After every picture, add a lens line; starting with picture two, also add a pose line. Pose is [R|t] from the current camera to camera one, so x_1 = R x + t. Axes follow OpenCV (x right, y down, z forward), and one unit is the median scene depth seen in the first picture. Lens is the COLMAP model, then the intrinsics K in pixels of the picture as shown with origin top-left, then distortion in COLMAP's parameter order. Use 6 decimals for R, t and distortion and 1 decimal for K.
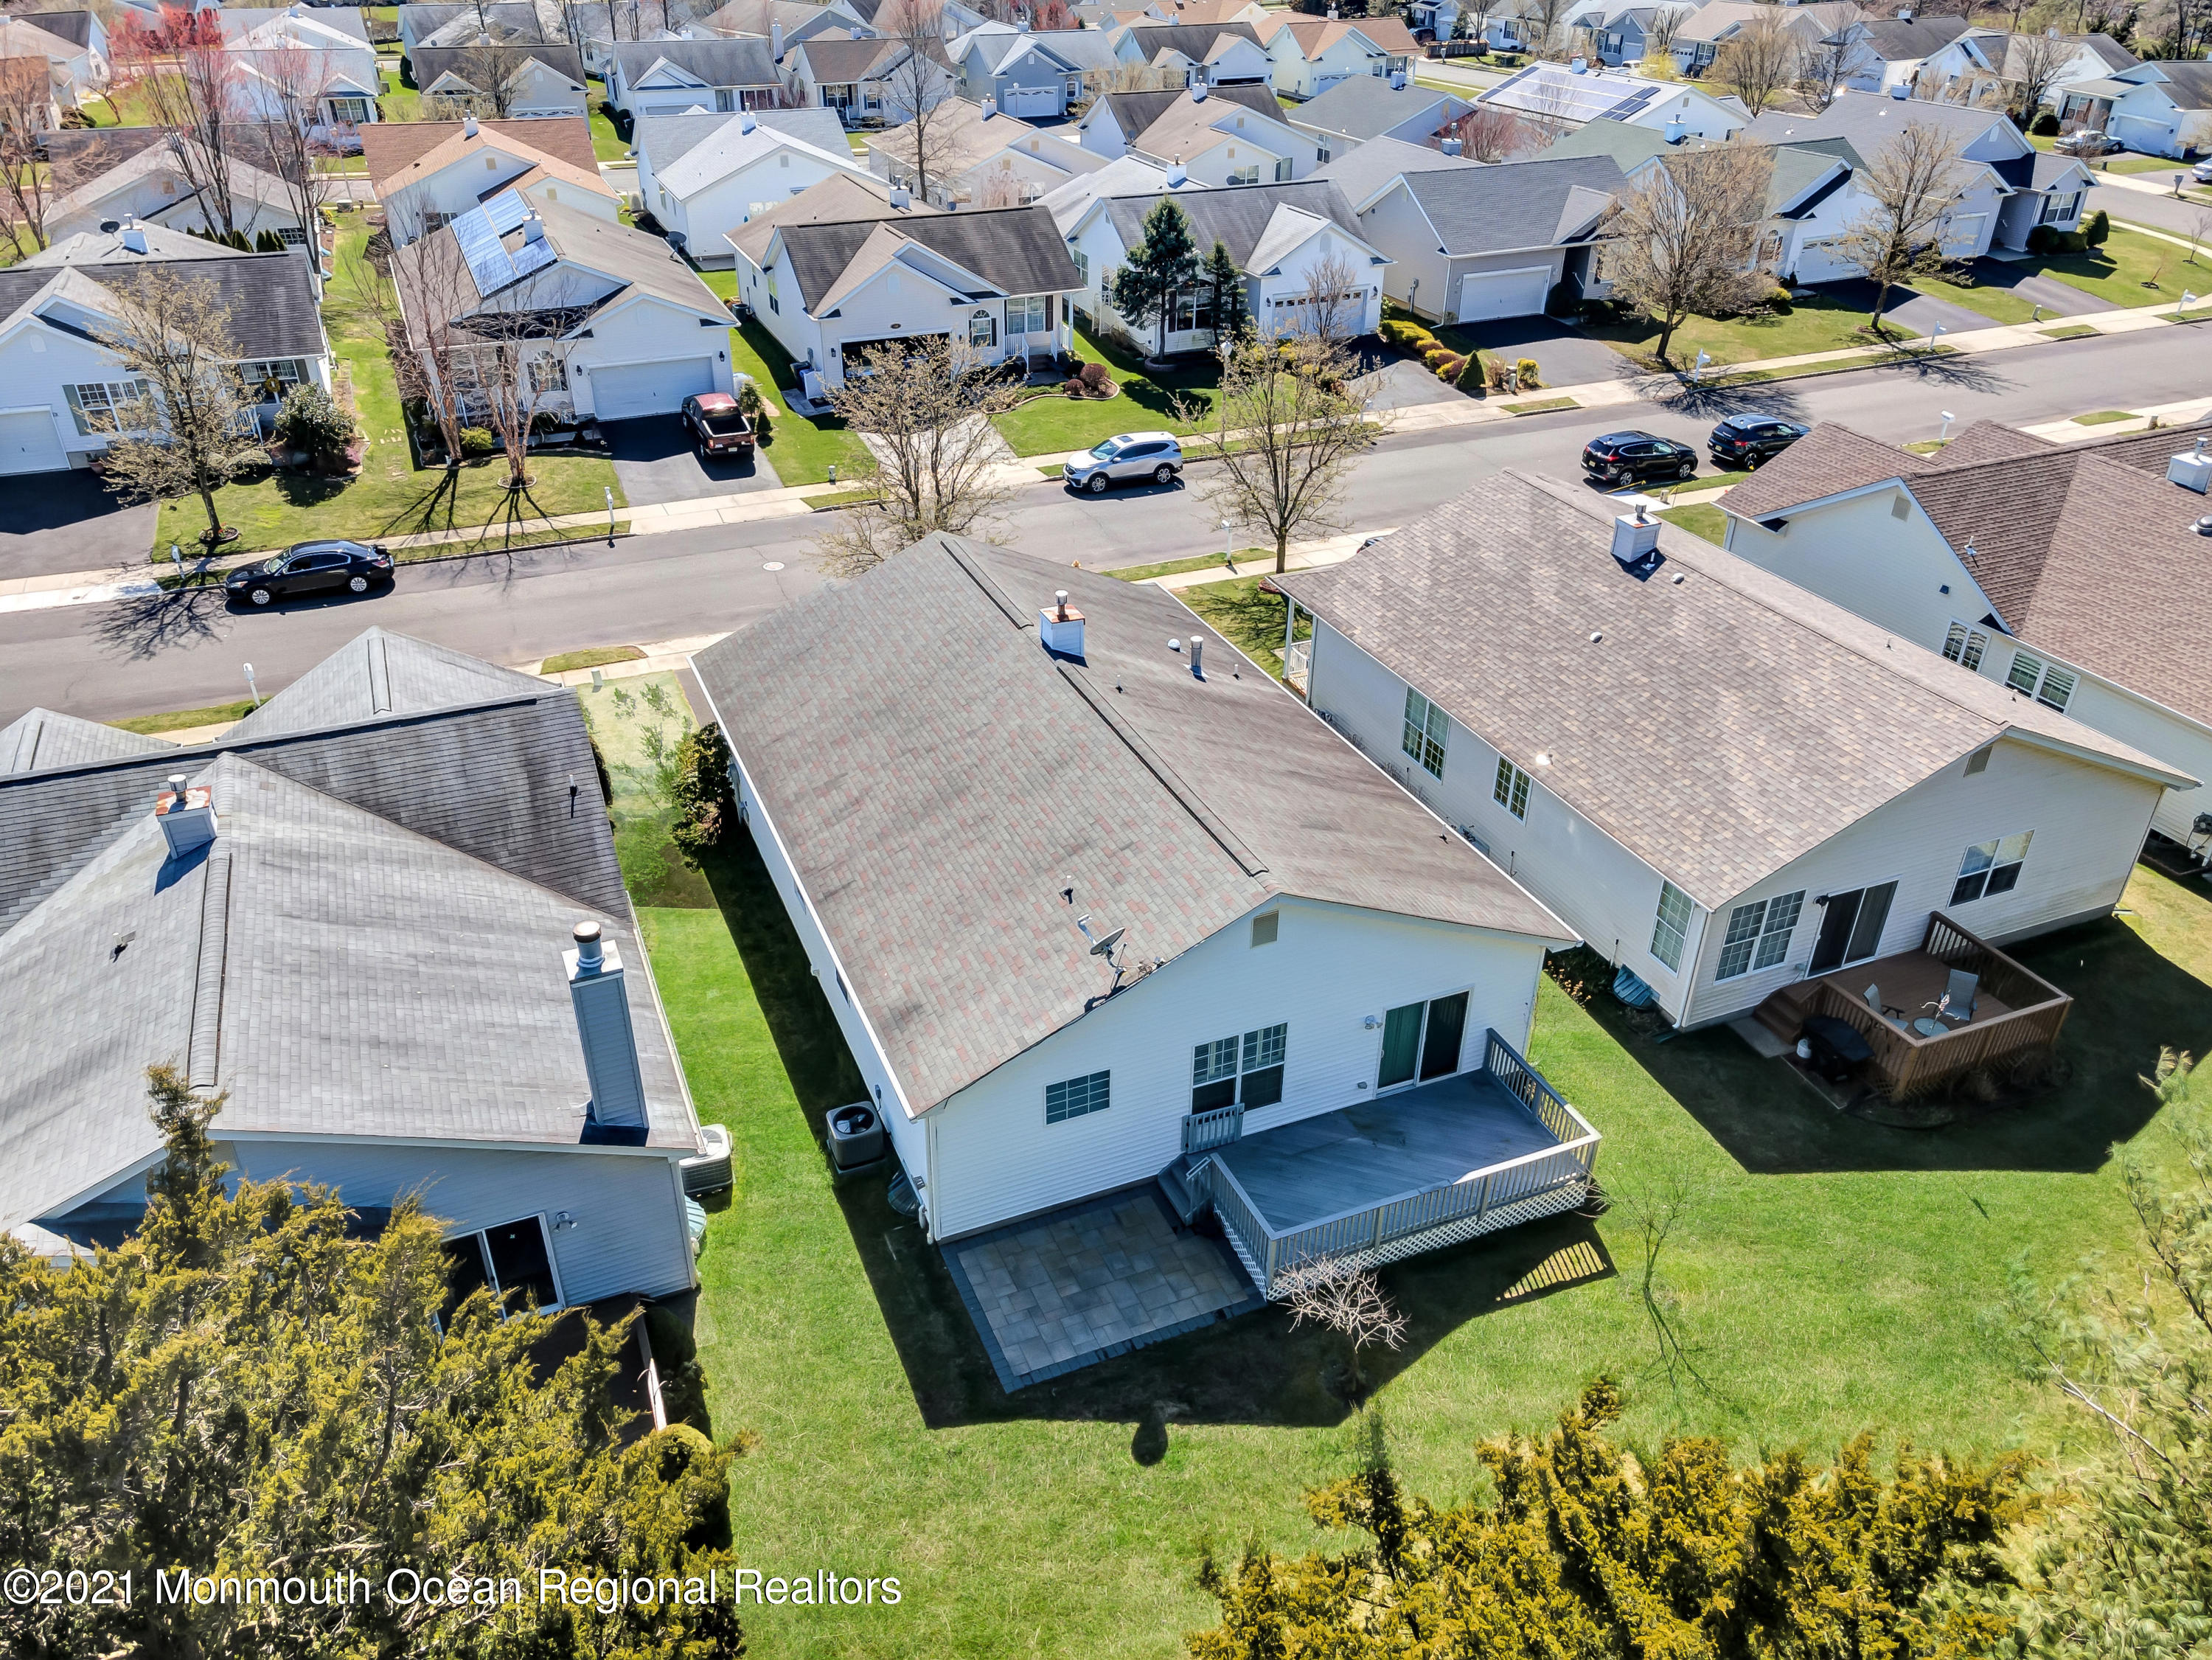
lens RADIAL K [[1611.9, 0, 1071.2], [0, 1611.9, 823.3], [0, 0, 1]] dist [0.041537, 0.002549]
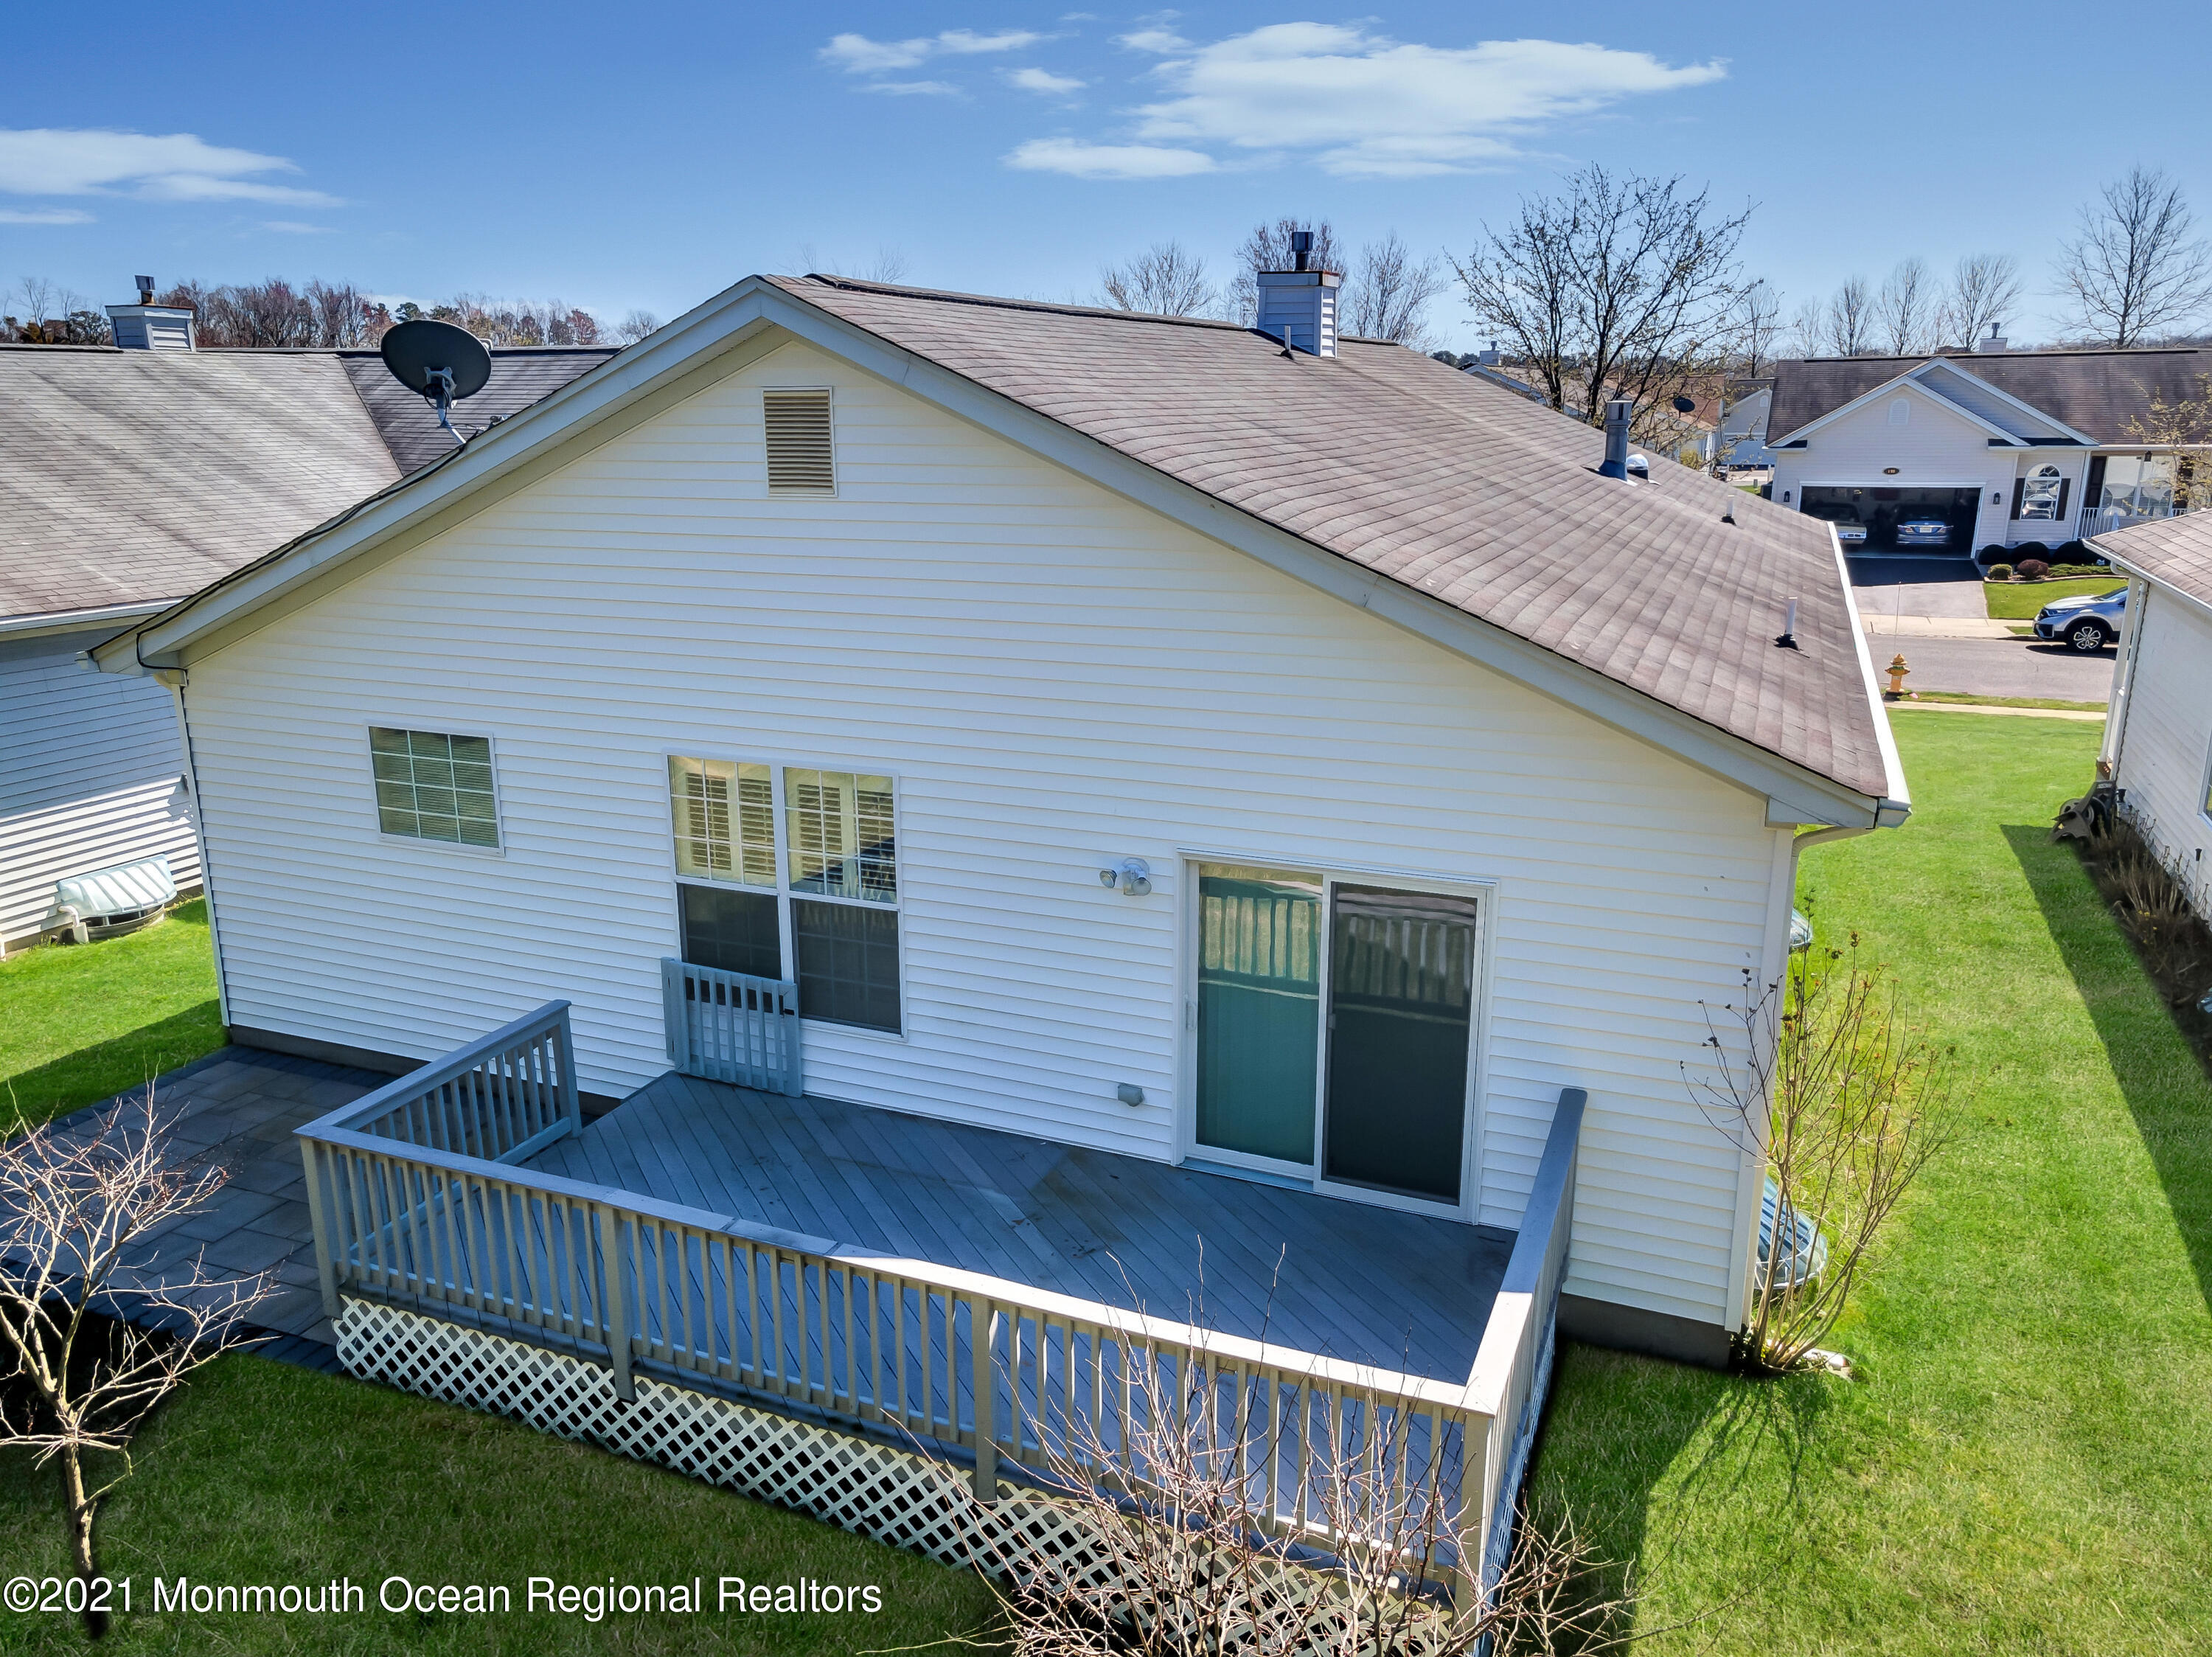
lens RADIAL K [[1611.9, 0, 1071.2], [0, 1611.9, 821.8], [0, 0, 1]] dist [0.041537, 0.002549]
pose [[0.695059, 0.172317, -0.697997, 0.407404], [-0.361975, 0.922700, -0.132661, 0.159939], [0.621182, 0.344864, 0.703706, 0.731964]]
